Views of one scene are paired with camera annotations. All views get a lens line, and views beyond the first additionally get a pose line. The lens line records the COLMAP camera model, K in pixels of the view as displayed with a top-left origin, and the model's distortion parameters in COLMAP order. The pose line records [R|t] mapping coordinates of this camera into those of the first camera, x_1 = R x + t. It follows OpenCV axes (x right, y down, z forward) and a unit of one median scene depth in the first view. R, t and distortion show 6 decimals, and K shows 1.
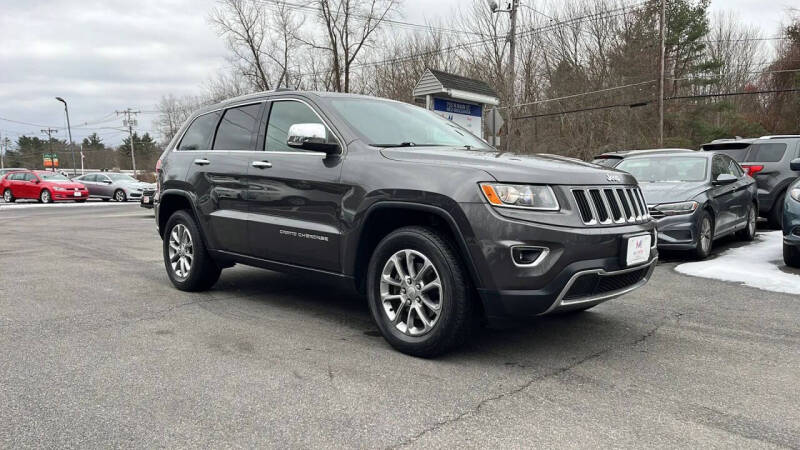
lens RADIAL K [[583.9, 0, 399.5], [0, 583.9, 227.8], [0, 0, 1]] dist [0.085586, -0.119191]
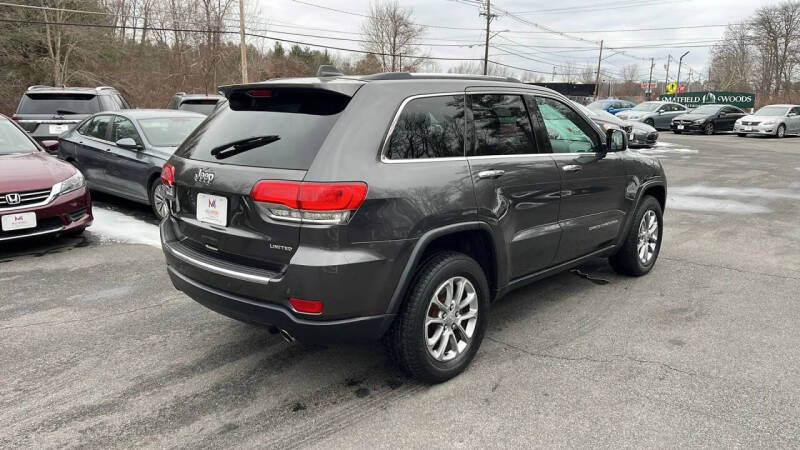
lens RADIAL K [[583.9, 0, 408.0], [0, 583.9, 227.8], [0, 0, 1]] dist [0.085586, -0.119191]
pose [[-0.038346, -0.207777, 0.977424, -1.033235], [0.076187, 0.974689, 0.210185, -0.205272], [-0.996356, 0.082527, -0.021545, 1.130807]]
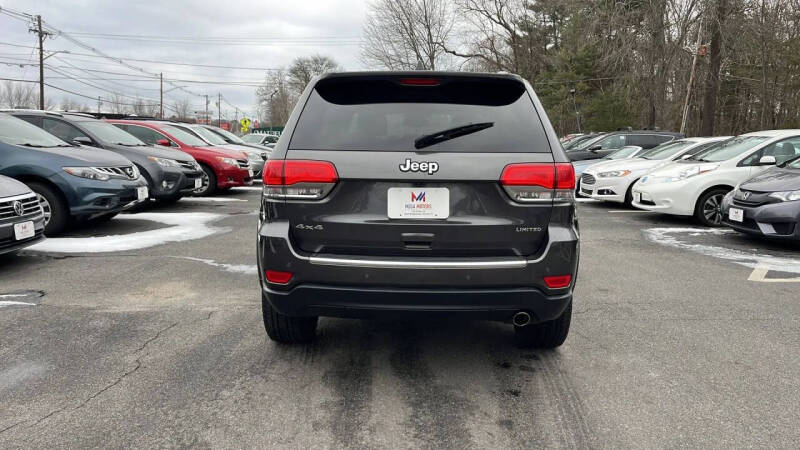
lens RADIAL K [[583.9, 0, 403.8], [0, 583.9, 228.1], [0, 0, 1]] dist [0.085586, -0.119191]
pose [[-0.690818, -0.115880, 0.713682, -0.804192], [0.039671, 0.979511, 0.197443, -0.197542], [-0.721939, 0.164709, -0.672067, 1.726819]]
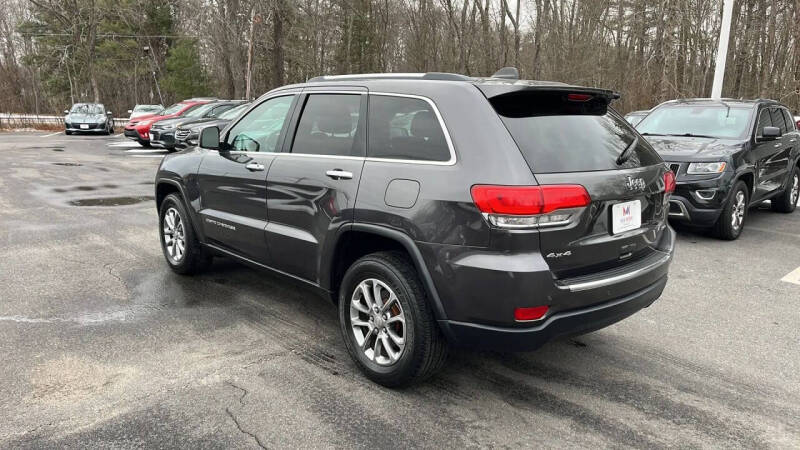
lens RADIAL K [[583.9, 0, 404.2], [0, 583.9, 226.2], [0, 0, 1]] dist [0.085586, -0.119191]
pose [[-0.998578, -0.037321, 0.038068, -0.190733], [-0.025787, 0.963130, 0.267799, -0.258393], [-0.046659, 0.266437, -0.962722, 1.938303]]
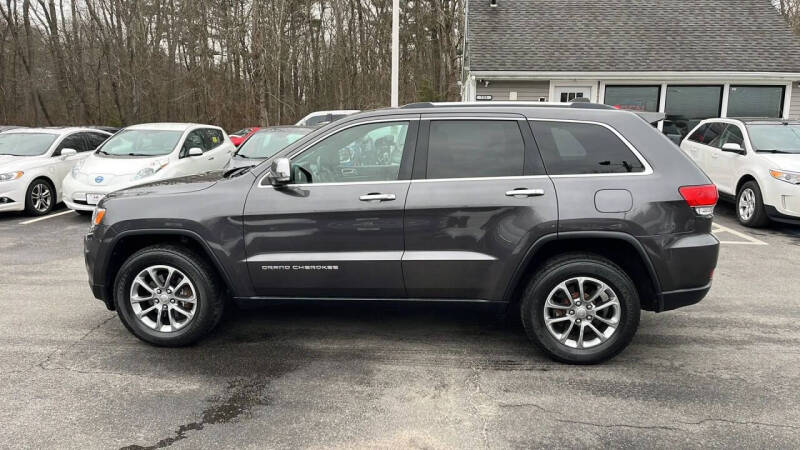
lens RADIAL K [[583.9, 0, 400.4], [0, 583.9, 225.7], [0, 0, 1]] dist [0.085586, -0.119191]
pose [[-0.775445, 0.102414, -0.623054, 0.523783], [-0.053073, 0.972695, 0.225939, -0.253366], [0.629181, 0.208270, -0.748836, 1.742567]]
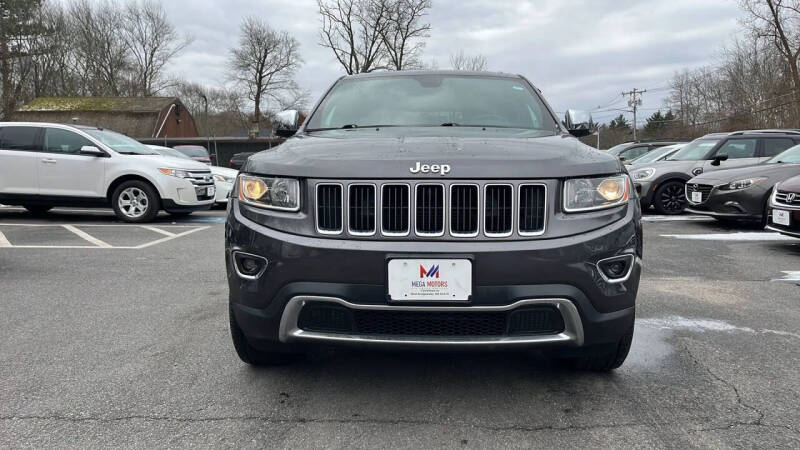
lens RADIAL K [[583.9, 0, 403.5], [0, 583.9, 226.5], [0, 0, 1]] dist [0.085586, -0.119191]
pose [[0.673382, 0.077785, -0.735191, 0.567422], [-0.053379, 0.996969, 0.056591, -0.037283], [0.737365, 0.001137, 0.675494, 0.363870]]
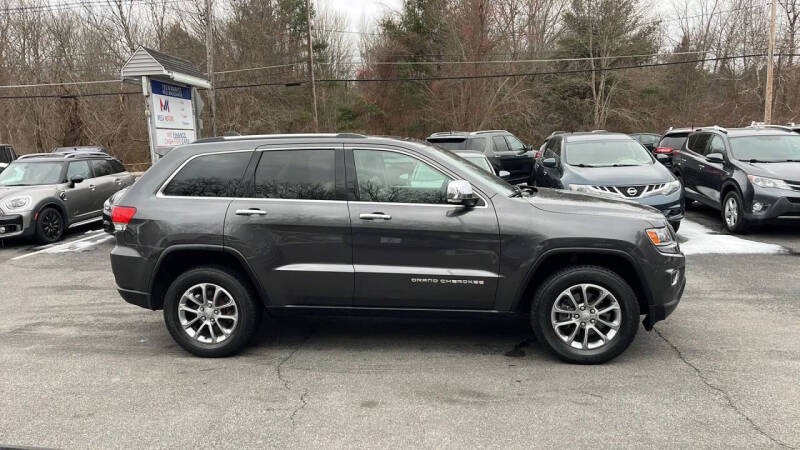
lens RADIAL K [[583.9, 0, 398.3], [0, 583.9, 226.7], [0, 0, 1]] dist [0.085586, -0.119191]
pose [[0.790522, -0.110427, 0.602395, -0.706939], [0.075709, 0.993686, 0.082804, -0.148735], [-0.607736, -0.019852, 0.793891, 0.154129]]
